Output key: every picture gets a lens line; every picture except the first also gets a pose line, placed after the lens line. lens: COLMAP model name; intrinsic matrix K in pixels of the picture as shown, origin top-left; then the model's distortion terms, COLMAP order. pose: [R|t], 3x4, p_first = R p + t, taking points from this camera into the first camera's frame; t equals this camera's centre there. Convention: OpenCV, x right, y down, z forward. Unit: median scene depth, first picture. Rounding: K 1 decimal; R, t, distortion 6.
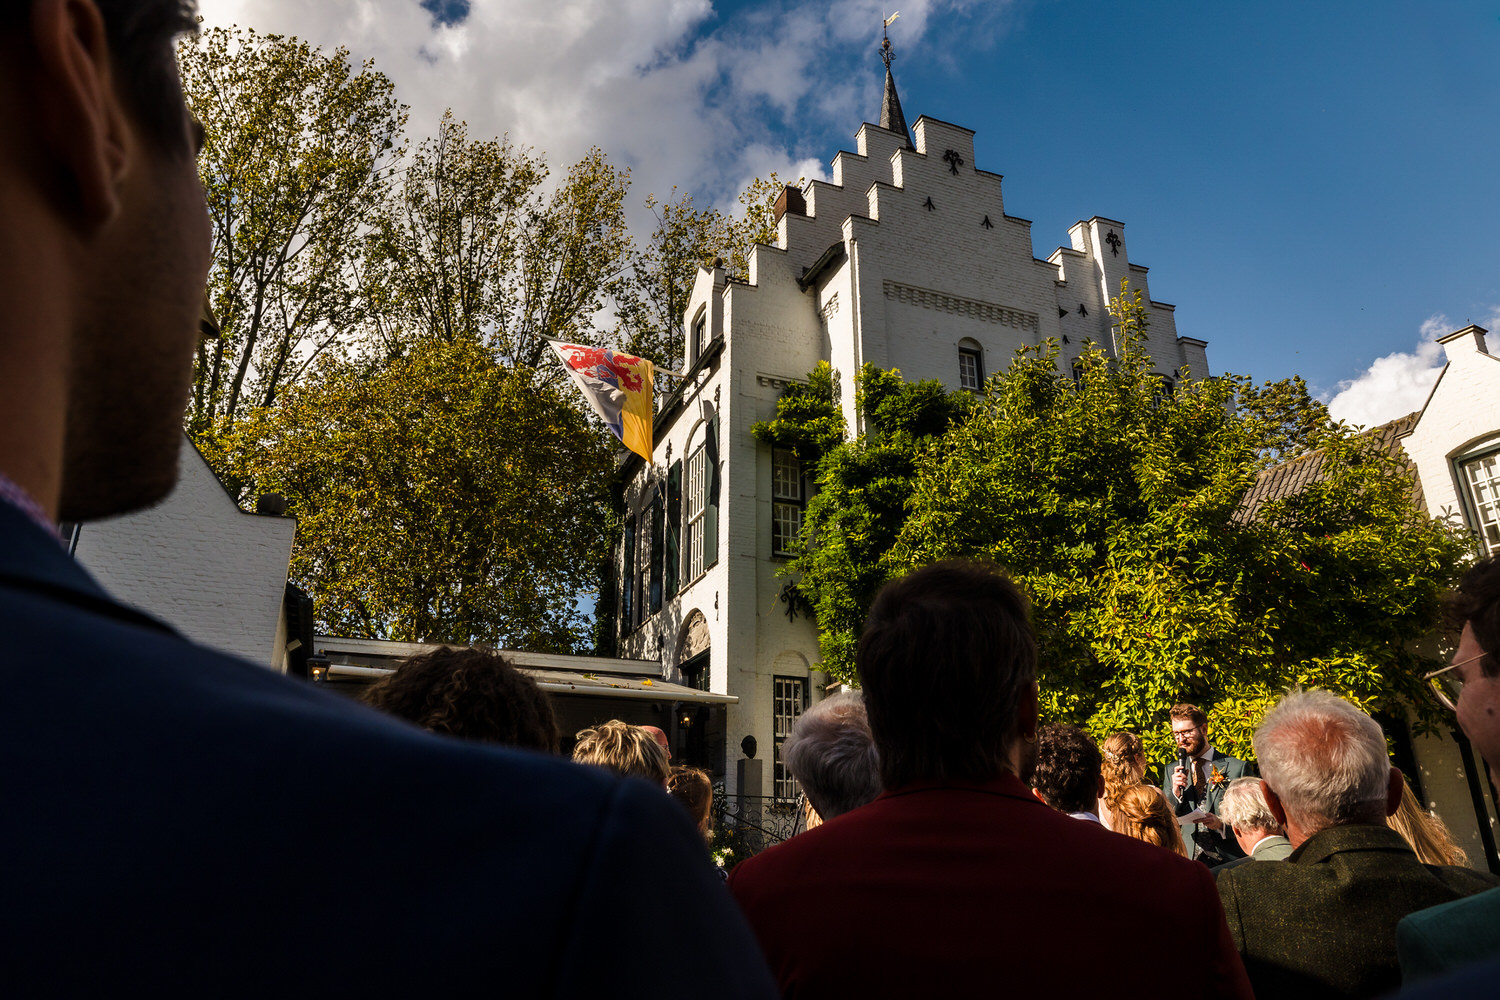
lens RADIAL K [[982.9, 0, 750.0], [0, 982.9, 500.0], [0, 0, 1]] dist [-0.035871, -0.000231]
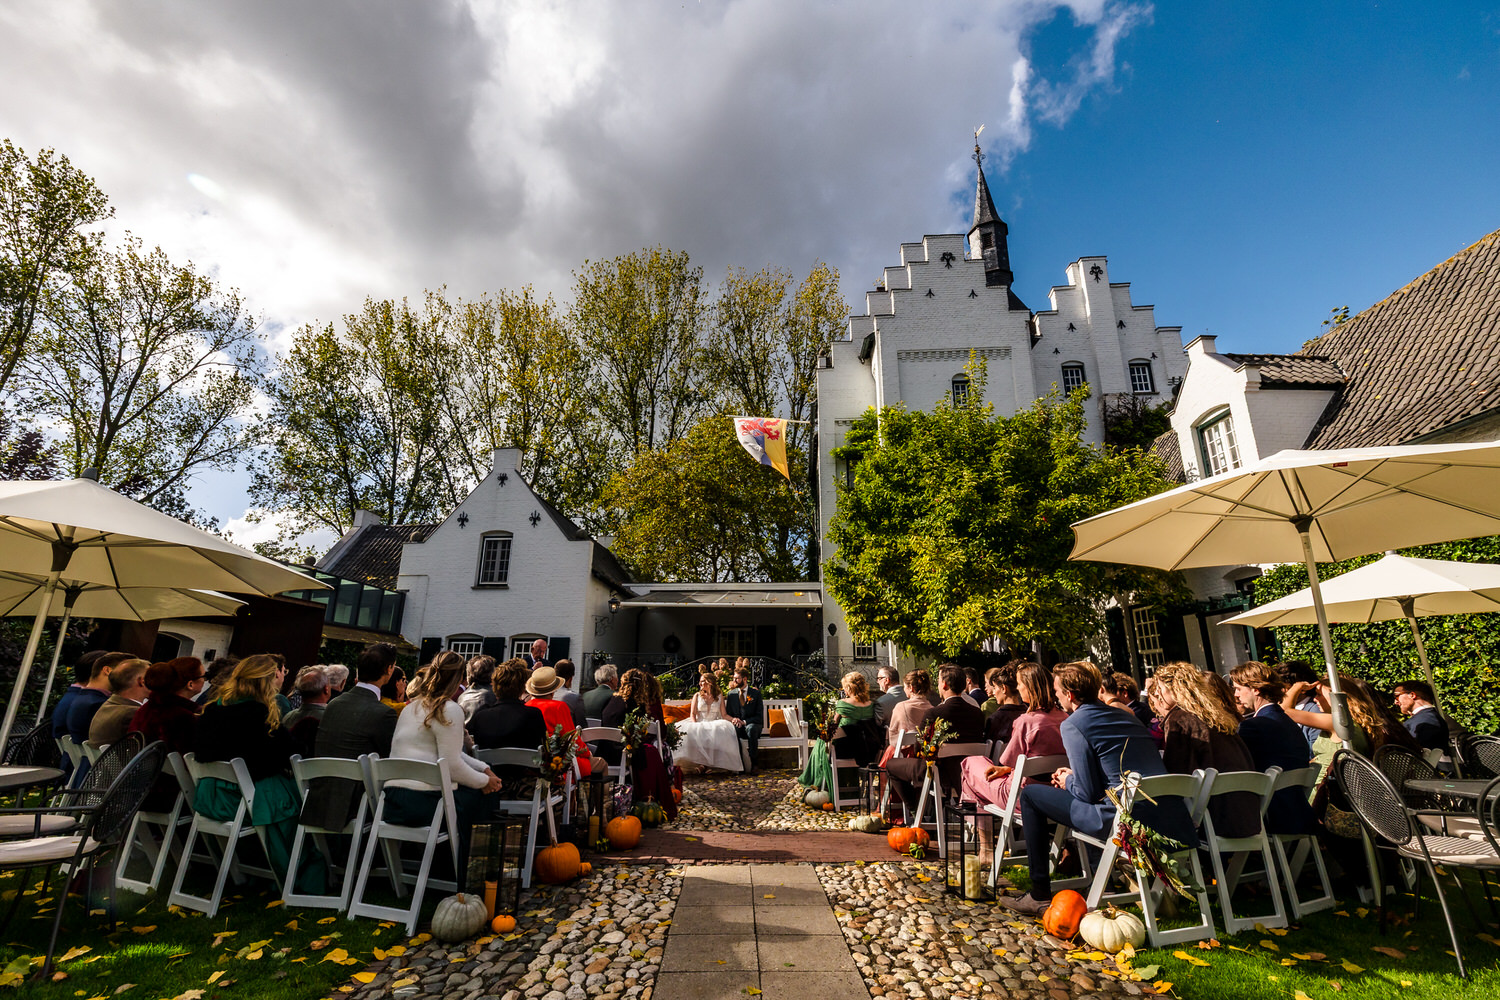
lens RADIAL K [[636.4, 0, 750.0], [0, 636.4, 500.0], [0, 0, 1]] dist [0.000065, -0.000003]
pose [[0.899236, -0.121018, -0.420392, 0.327507], [0.143442, 0.989414, 0.022007, -0.032565], [0.413279, -0.080091, 0.907076, -0.104632]]
